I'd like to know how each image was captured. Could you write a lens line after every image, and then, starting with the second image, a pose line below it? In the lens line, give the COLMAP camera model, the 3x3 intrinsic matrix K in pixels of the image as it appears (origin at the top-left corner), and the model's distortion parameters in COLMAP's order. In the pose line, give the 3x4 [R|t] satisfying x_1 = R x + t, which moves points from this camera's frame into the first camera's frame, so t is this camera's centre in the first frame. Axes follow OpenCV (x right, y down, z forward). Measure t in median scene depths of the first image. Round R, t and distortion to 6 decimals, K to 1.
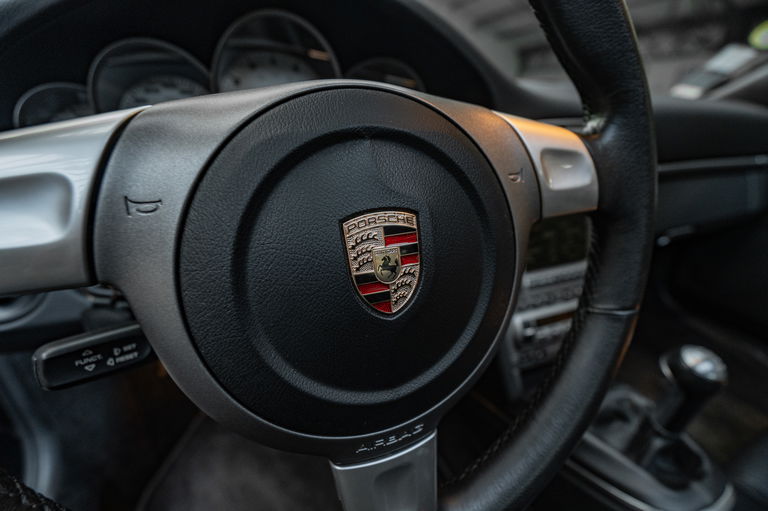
lens RADIAL K [[348.0, 0, 384.0], [0, 348.0, 255.5], [0, 0, 1]] dist [-0.000345, 0.000545]
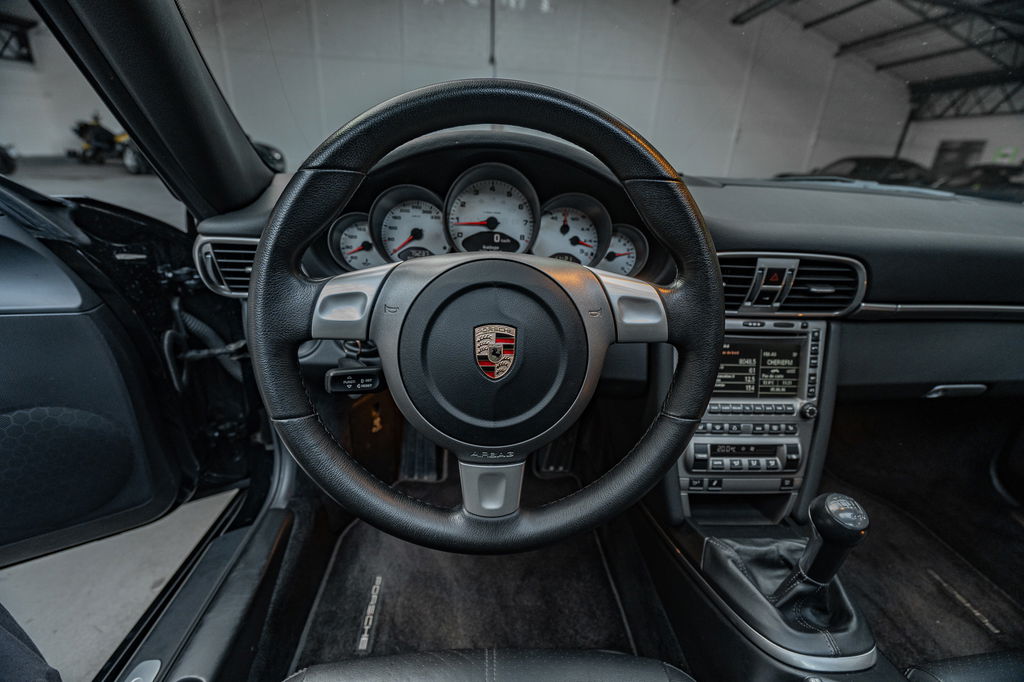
lens RADIAL K [[463.9, 0, 512.0], [0, 463.9, 341.0], [0, 0, 1]] dist [-0.000345, 0.000545]
pose [[0.942032, 0.148564, -0.300839, 0.769858], [-0.156513, 0.987673, -0.002353, -0.040955], [0.296781, 0.049301, 0.953672, -1.275170]]
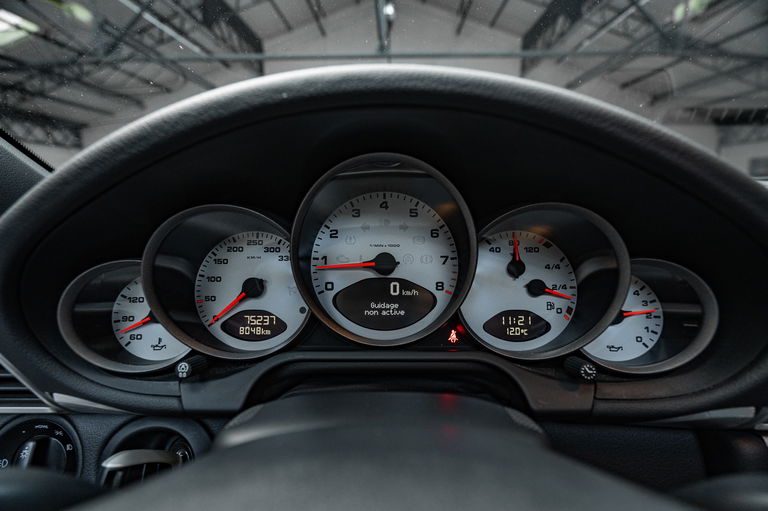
lens RADIAL K [[348.0, 0, 384.0], [0, 348.0, 255.5], [0, 0, 1]] dist [-0.000345, 0.000545]
pose [[0.918633, 0.047196, -0.392282, -0.050363], [-0.129695, 0.973847, -0.186552, -0.717452], [0.373218, 0.222250, 0.900729, 0.805590]]
